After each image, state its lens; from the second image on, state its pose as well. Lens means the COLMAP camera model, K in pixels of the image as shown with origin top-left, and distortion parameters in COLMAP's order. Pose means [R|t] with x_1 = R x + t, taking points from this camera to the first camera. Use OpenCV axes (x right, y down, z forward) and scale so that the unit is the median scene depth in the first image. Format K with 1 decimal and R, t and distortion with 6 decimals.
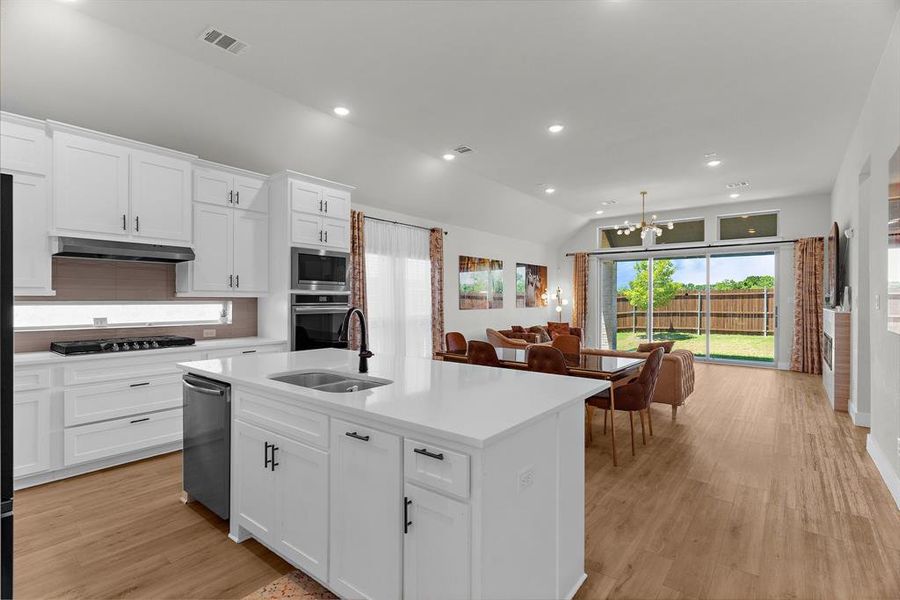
lens RADIAL K [[428.4, 0, 451.8], [0, 428.4, 299.9], [0, 0, 1]] dist [0.000074, -0.001206]
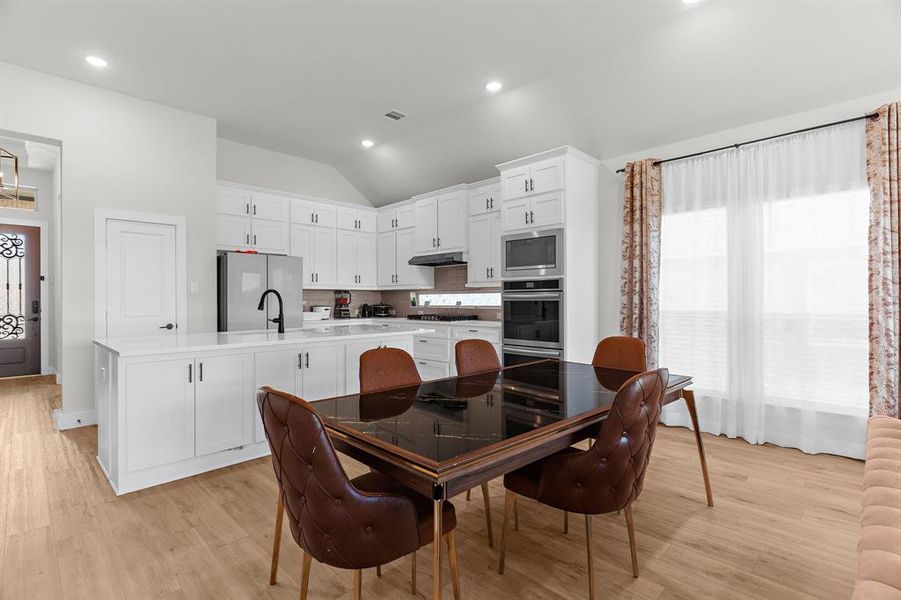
lens RADIAL K [[428.9, 0, 451.4], [0, 428.9, 299.4], [0, 0, 1]] dist [0.000074, -0.001206]
pose [[-0.112862, -0.003076, -0.993606, 0.382099], [0.004096, 0.999985, -0.003561, 0.018832], [0.993602, -0.004471, -0.112847, 0.554872]]
